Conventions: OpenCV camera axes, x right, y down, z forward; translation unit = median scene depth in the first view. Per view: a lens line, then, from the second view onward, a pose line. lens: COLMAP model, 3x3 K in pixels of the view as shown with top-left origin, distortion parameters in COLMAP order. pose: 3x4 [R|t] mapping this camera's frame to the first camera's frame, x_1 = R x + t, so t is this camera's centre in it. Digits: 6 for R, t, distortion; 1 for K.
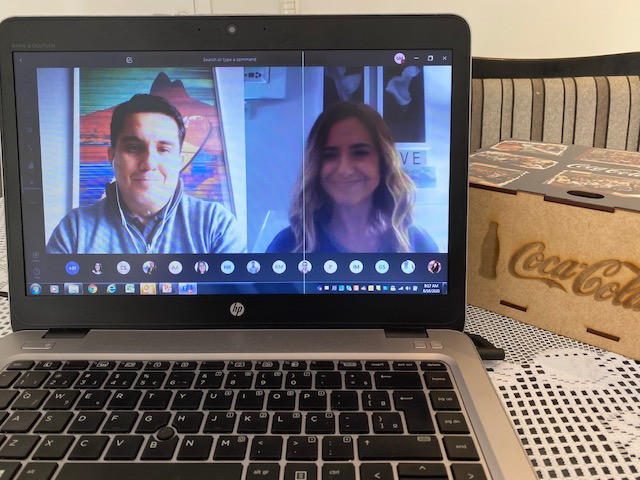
lens RADIAL K [[496.0, 0, 315.8], [0, 496.0, 228.2], [0, 0, 1]] dist [0.005168, -0.006756]
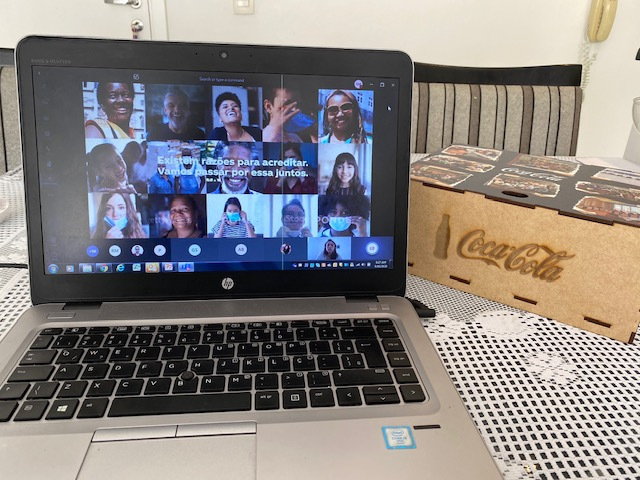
lens RADIAL K [[483.7, 0, 320.0], [0, 483.7, 240.0], [0, 0, 1]] dist [-0.003005, -0.009275]
pose [[0.992246, -0.001478, 0.124283, -0.120671], [-0.005314, 0.998511, 0.054299, -0.013158], [-0.124178, -0.054538, 0.990760, -0.196458]]
